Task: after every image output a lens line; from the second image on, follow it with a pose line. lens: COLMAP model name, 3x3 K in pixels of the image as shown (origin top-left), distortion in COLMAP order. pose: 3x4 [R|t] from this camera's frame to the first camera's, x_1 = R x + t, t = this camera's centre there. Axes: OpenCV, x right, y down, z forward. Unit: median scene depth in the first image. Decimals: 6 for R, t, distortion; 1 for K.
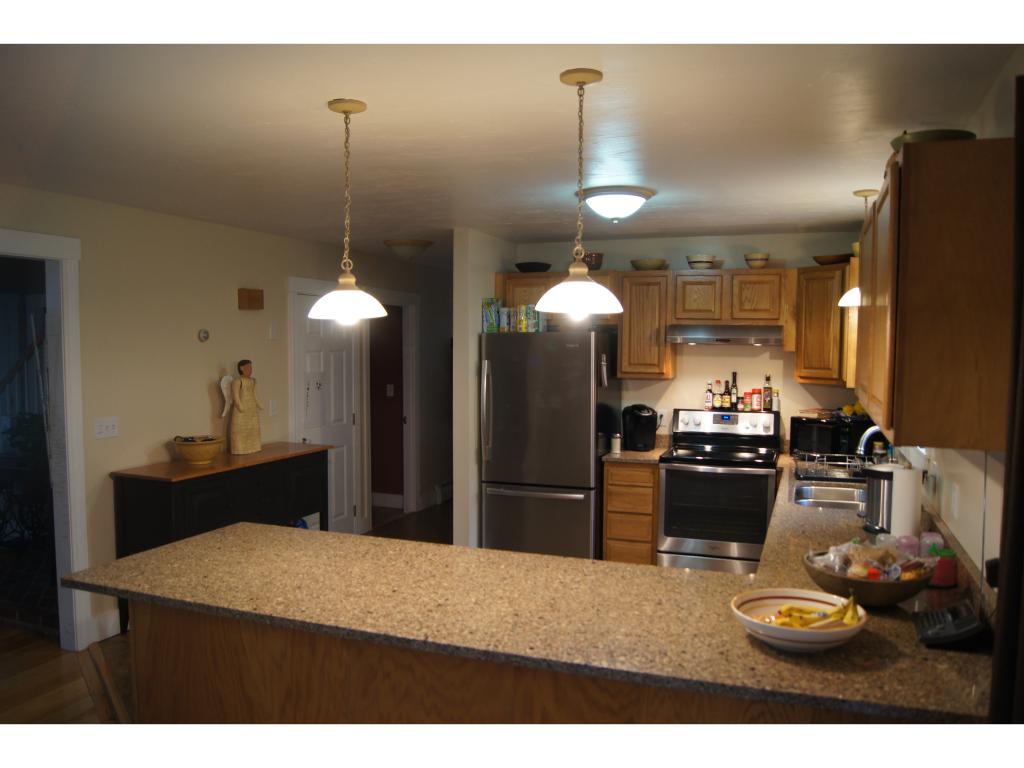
lens RADIAL K [[796.2, 0, 512.0], [0, 796.2, 384.0], [0, 0, 1]] dist [-0.080956, 0.005442]
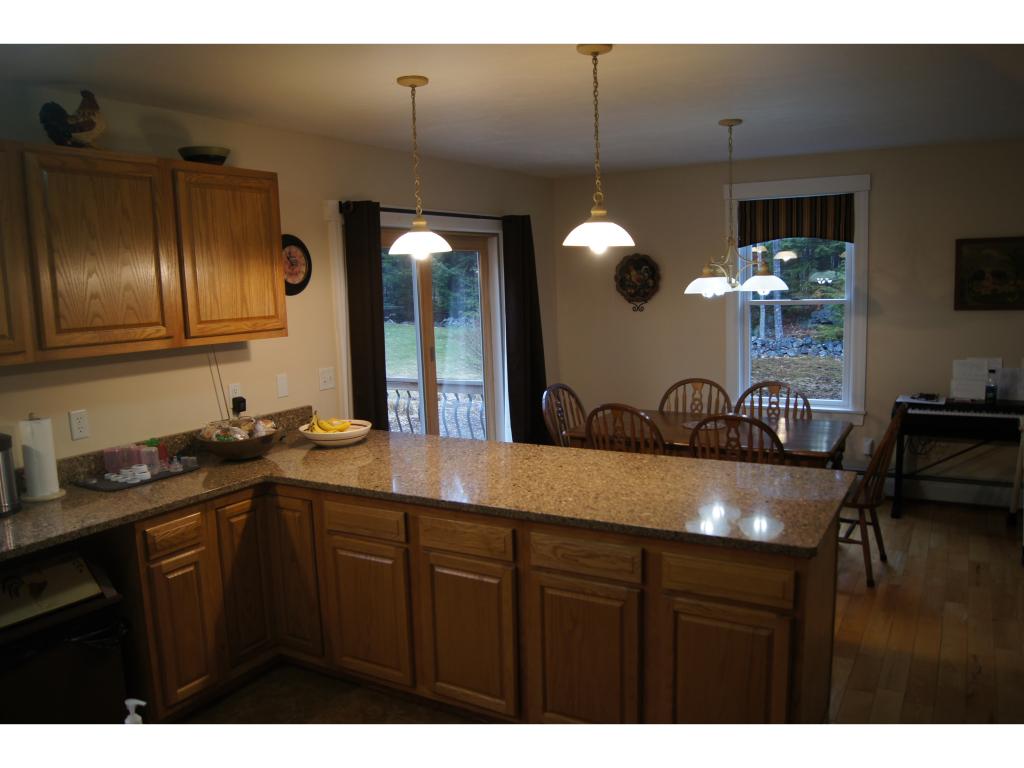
lens RADIAL K [[797.8, 0, 518.1], [0, 797.8, 385.2], [0, 0, 1]] dist [-0.078856, 0.001671]
pose [[-0.987471, 0.006016, 0.157687, -0.130215], [0.035222, 0.982466, 0.183083, -0.049014], [-0.153820, 0.186343, -0.970369, 1.022928]]
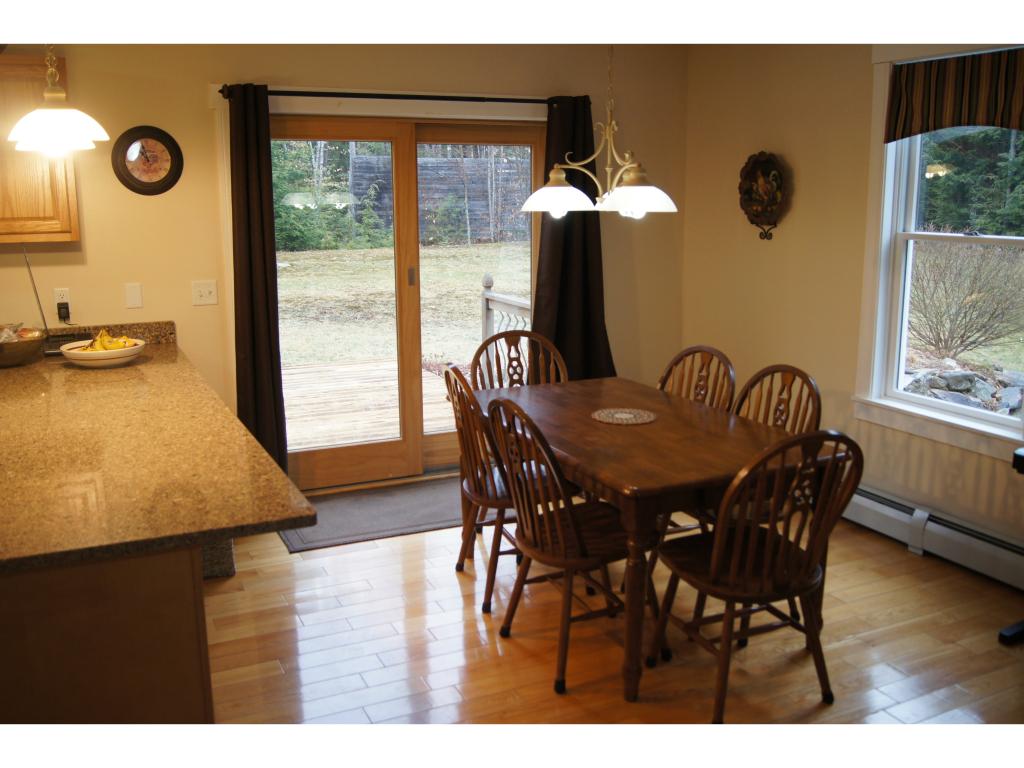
lens RADIAL K [[965.2, 0, 512.0], [0, 965.2, 384.0], [0, 0, 1]] dist [-0.069170, -0.002279]
pose [[-0.728278, -0.139364, 0.670961, -0.595655], [0.032882, 0.970868, 0.237348, -0.028102], [-0.684492, 0.194918, -0.702479, 0.685970]]
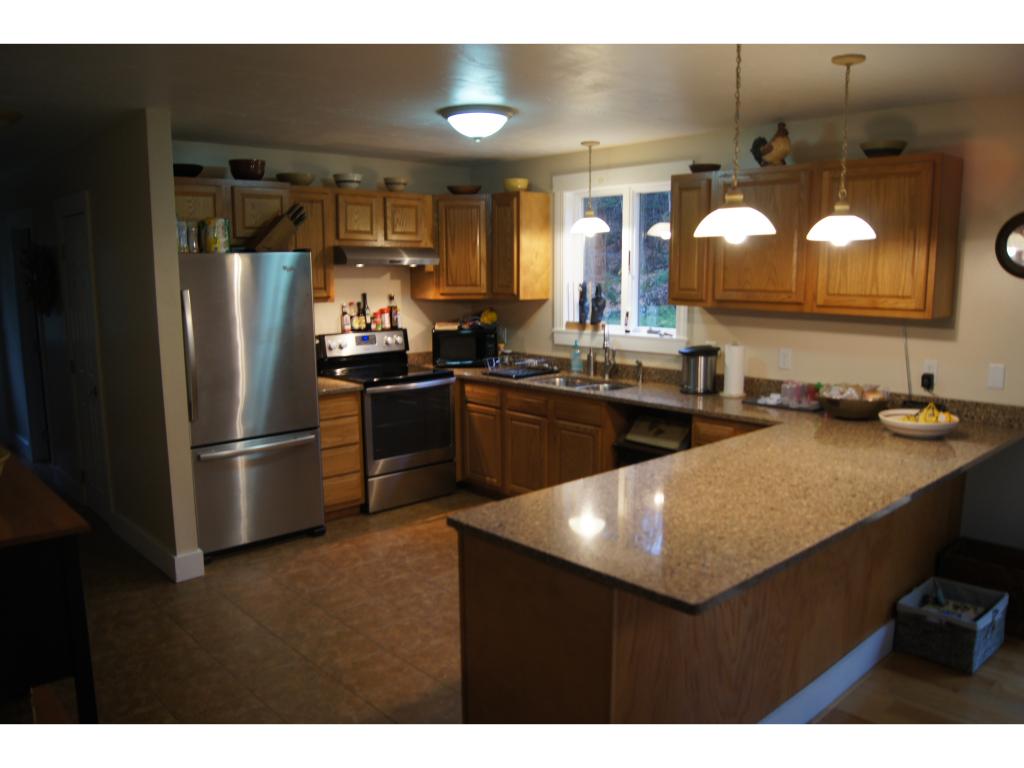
lens RADIAL K [[797.8, 0, 518.1], [0, 797.8, 385.2], [0, 0, 1]] dist [-0.078856, 0.001671]
pose [[0.443765, -0.139583, 0.885206, -0.586826], [0.053519, 0.990160, 0.129303, -0.020611], [-0.894544, -0.010005, 0.446868, 0.385818]]
